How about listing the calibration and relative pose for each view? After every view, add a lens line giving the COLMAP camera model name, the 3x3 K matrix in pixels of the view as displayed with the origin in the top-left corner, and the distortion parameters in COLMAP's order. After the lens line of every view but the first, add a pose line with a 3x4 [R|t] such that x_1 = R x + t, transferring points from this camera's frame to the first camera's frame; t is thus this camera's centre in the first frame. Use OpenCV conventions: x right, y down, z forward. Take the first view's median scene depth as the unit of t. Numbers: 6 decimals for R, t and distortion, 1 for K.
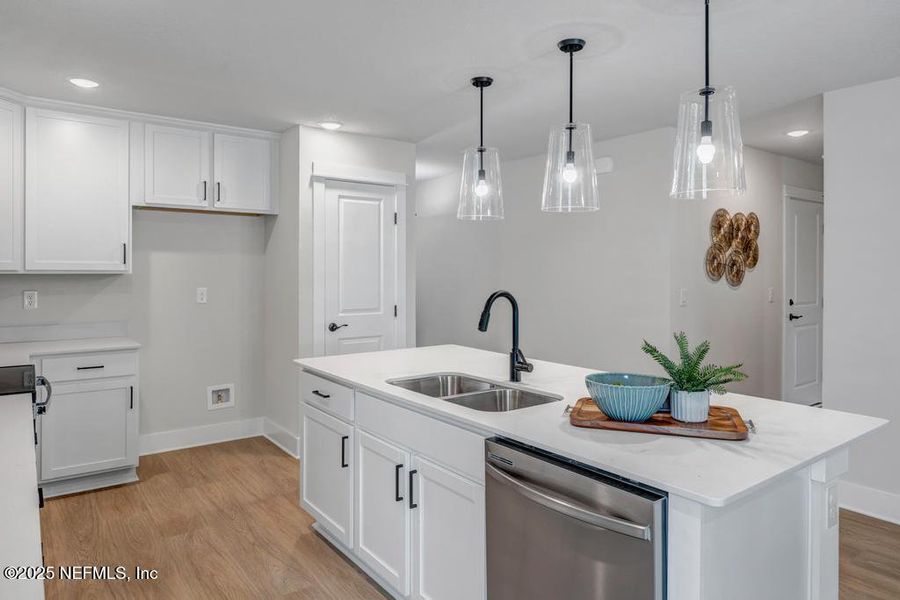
lens RADIAL K [[570.2, 0, 450.4], [0, 570.2, 271.2], [0, 0, 1]] dist [-0.003374, -0.001027]
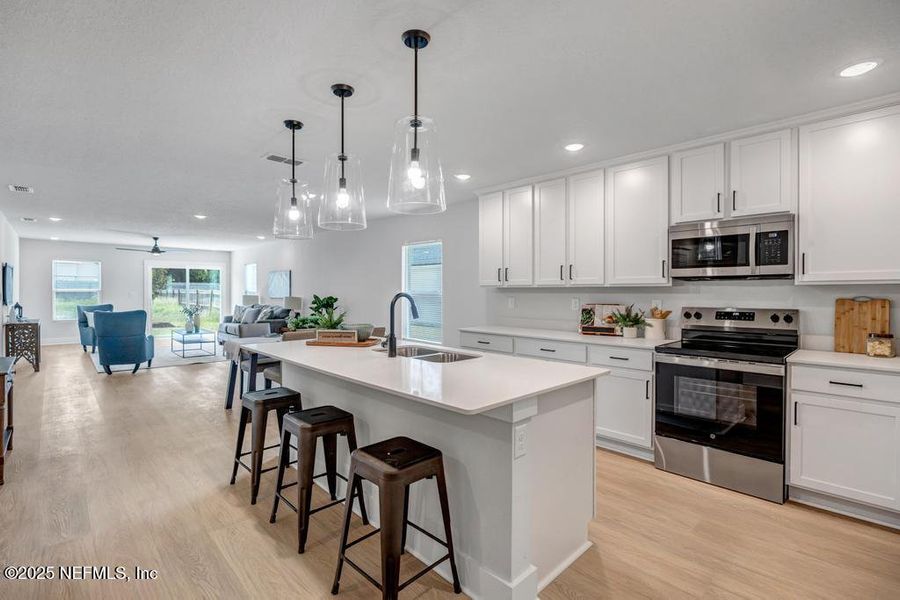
lens RADIAL K [[415.4, 0, 447.3], [0, 415.4, 297.2], [0, 0, 1]] dist [-0.012761, 0.000363]
pose [[-0.992630, -0.005795, -0.121043, 0.061819], [-0.007040, 0.999927, 0.009861, 0.020760], [0.120977, 0.010641, -0.992598, 1.213725]]
